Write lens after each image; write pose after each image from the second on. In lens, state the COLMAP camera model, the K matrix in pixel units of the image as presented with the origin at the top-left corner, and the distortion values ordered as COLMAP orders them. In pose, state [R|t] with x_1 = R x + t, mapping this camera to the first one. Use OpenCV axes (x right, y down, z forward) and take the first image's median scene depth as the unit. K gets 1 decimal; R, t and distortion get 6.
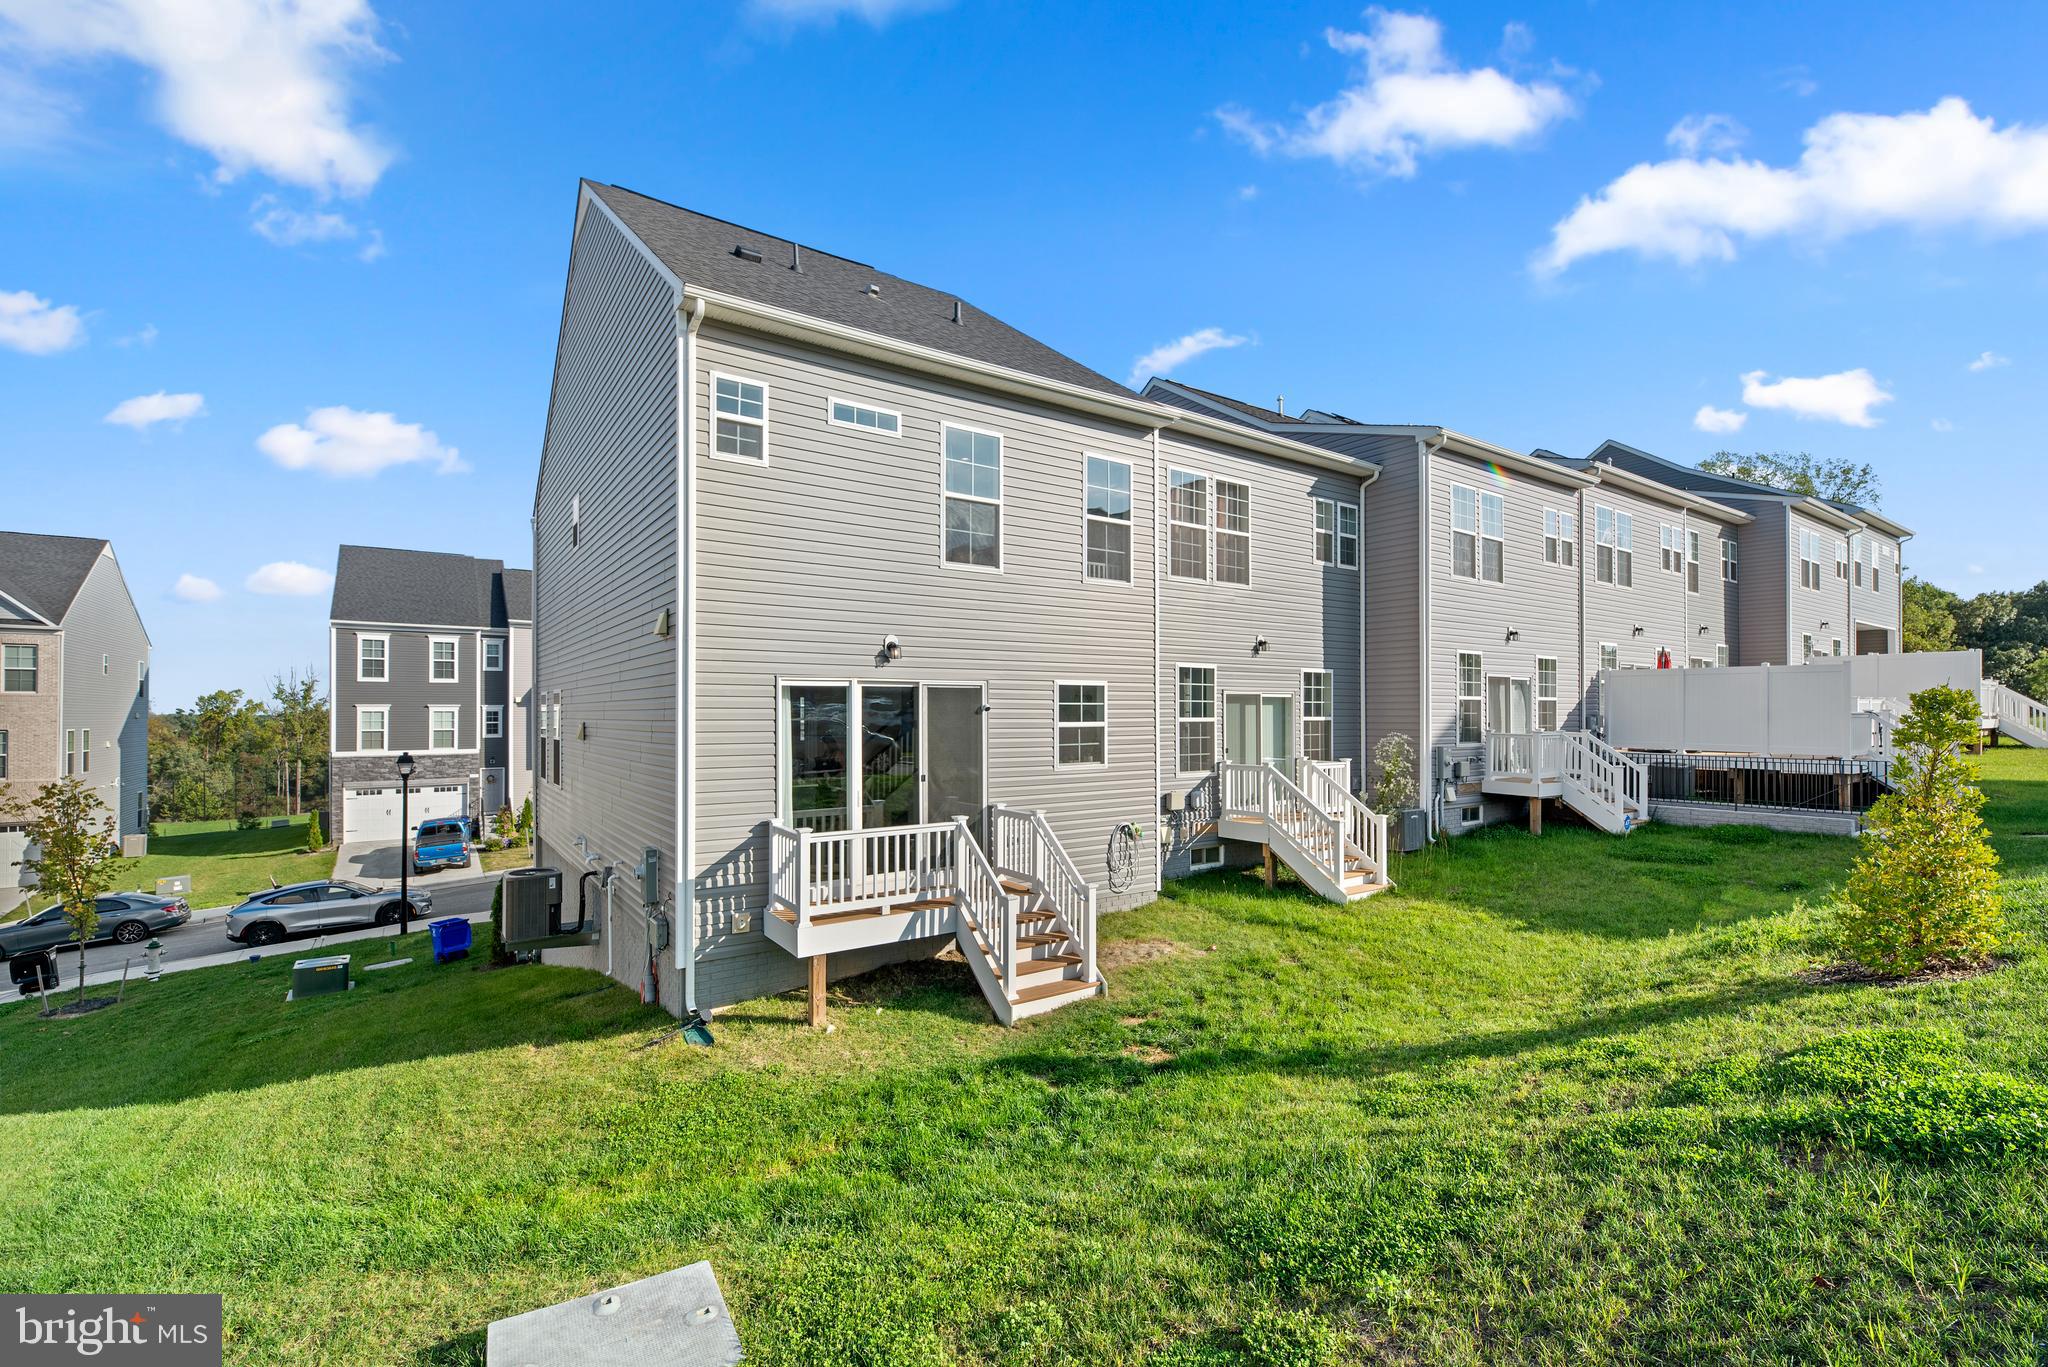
lens RADIAL K [[878.9, 0, 1040.1], [0, 878.9, 691.8], [0, 0, 1]] dist [-0.001191, 0.000617]
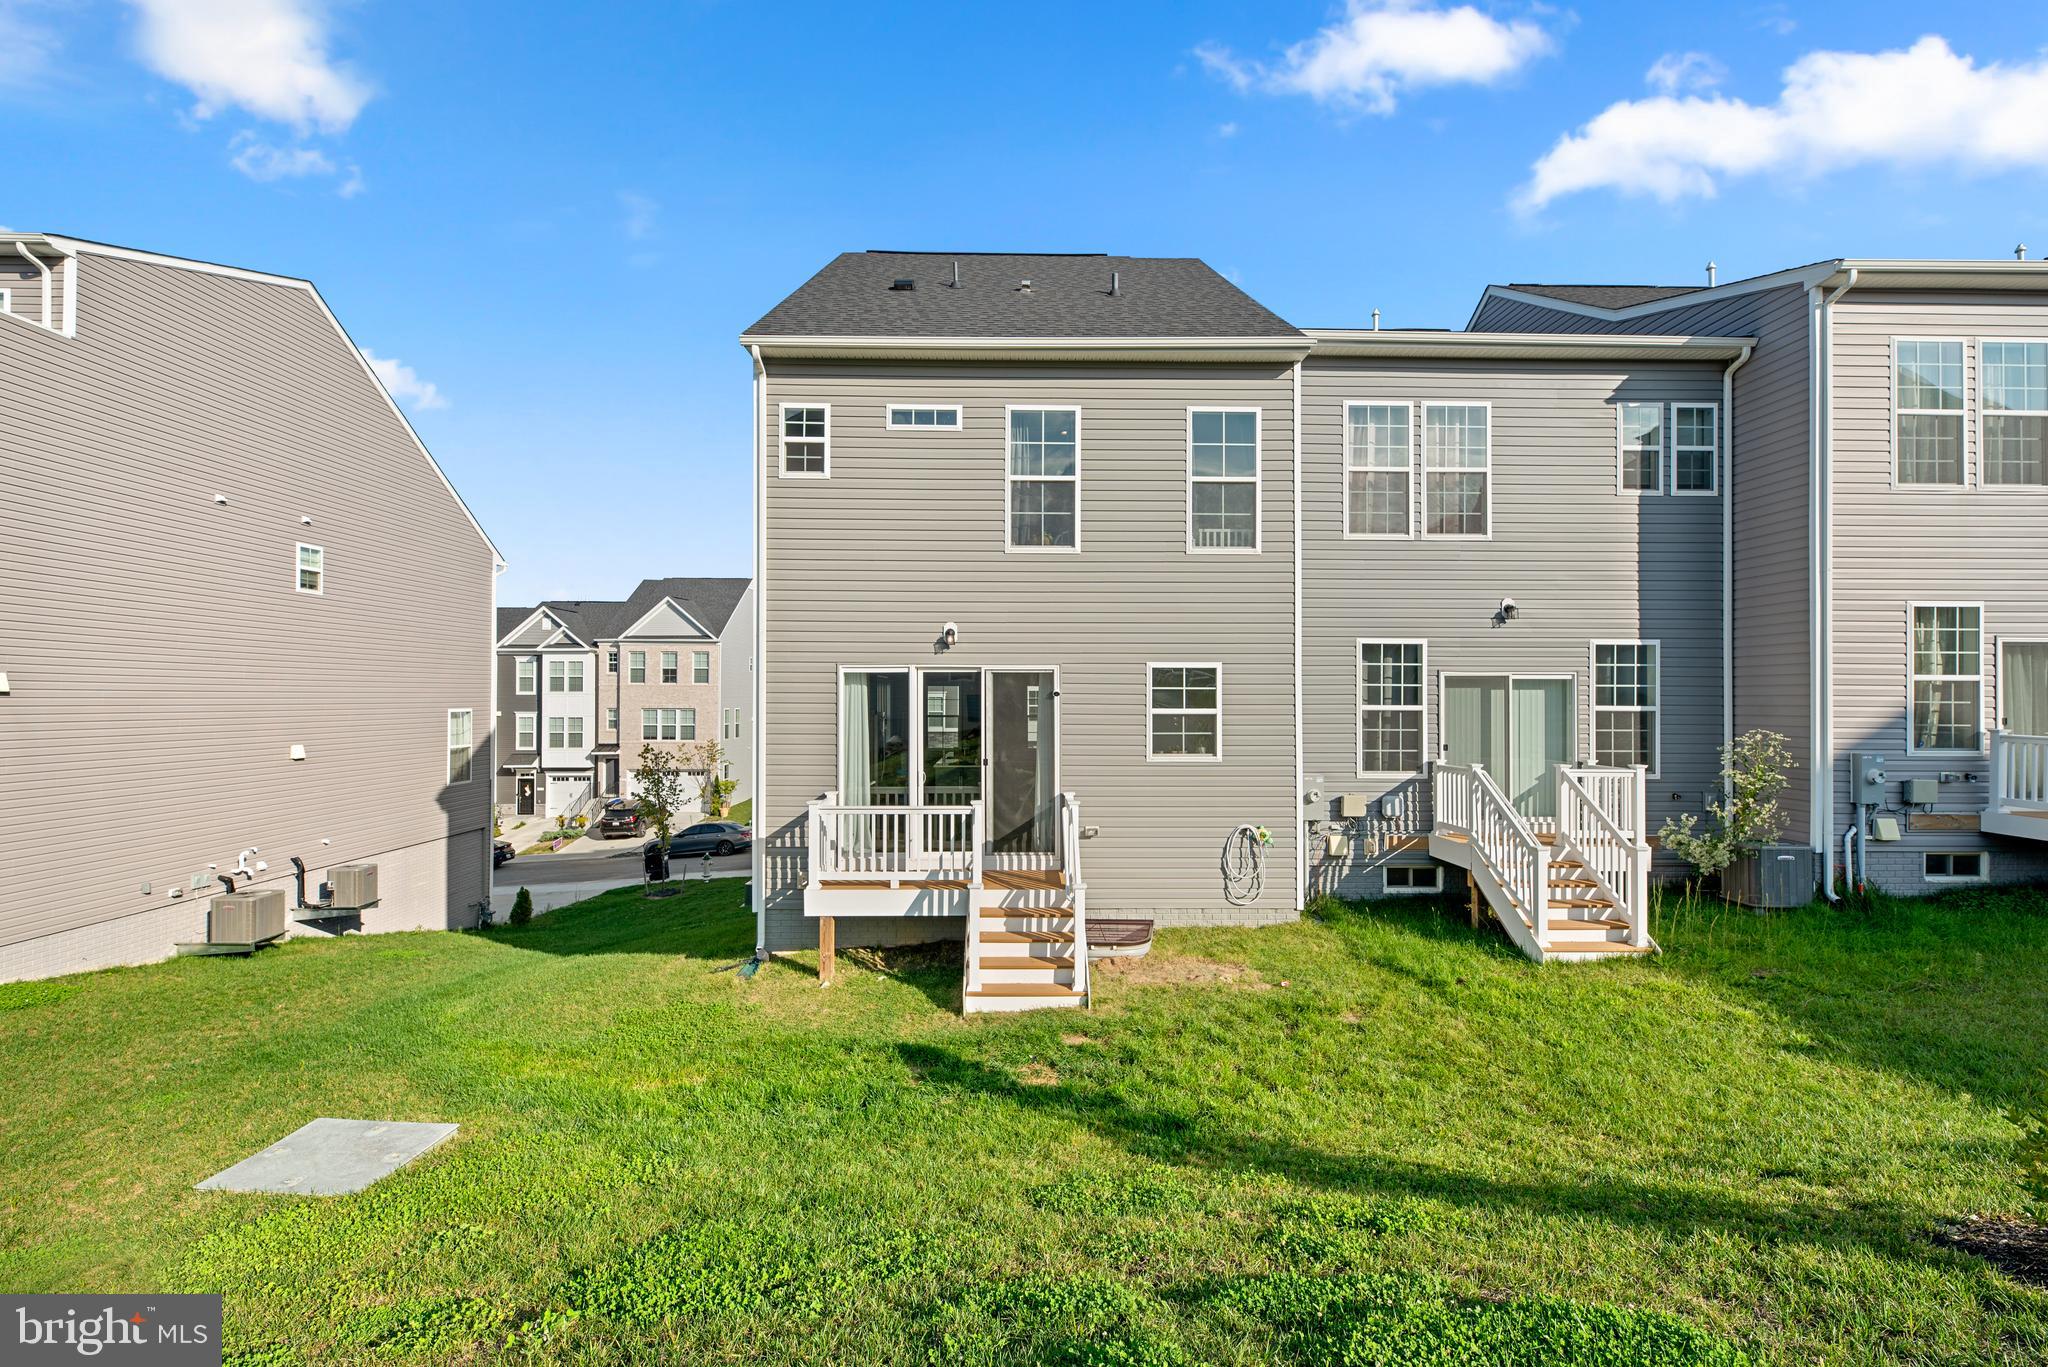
lens RADIAL K [[878.9, 0, 1023.9], [0, 878.9, 680.5], [0, 0, 1]] dist [-0.001191, 0.000617]
pose [[0.826924, -0.008749, -0.562245, 0.450248], [0.009262, 0.999955, -0.001937, 0.006219], [0.562237, -0.003606, 0.826968, 0.178882]]
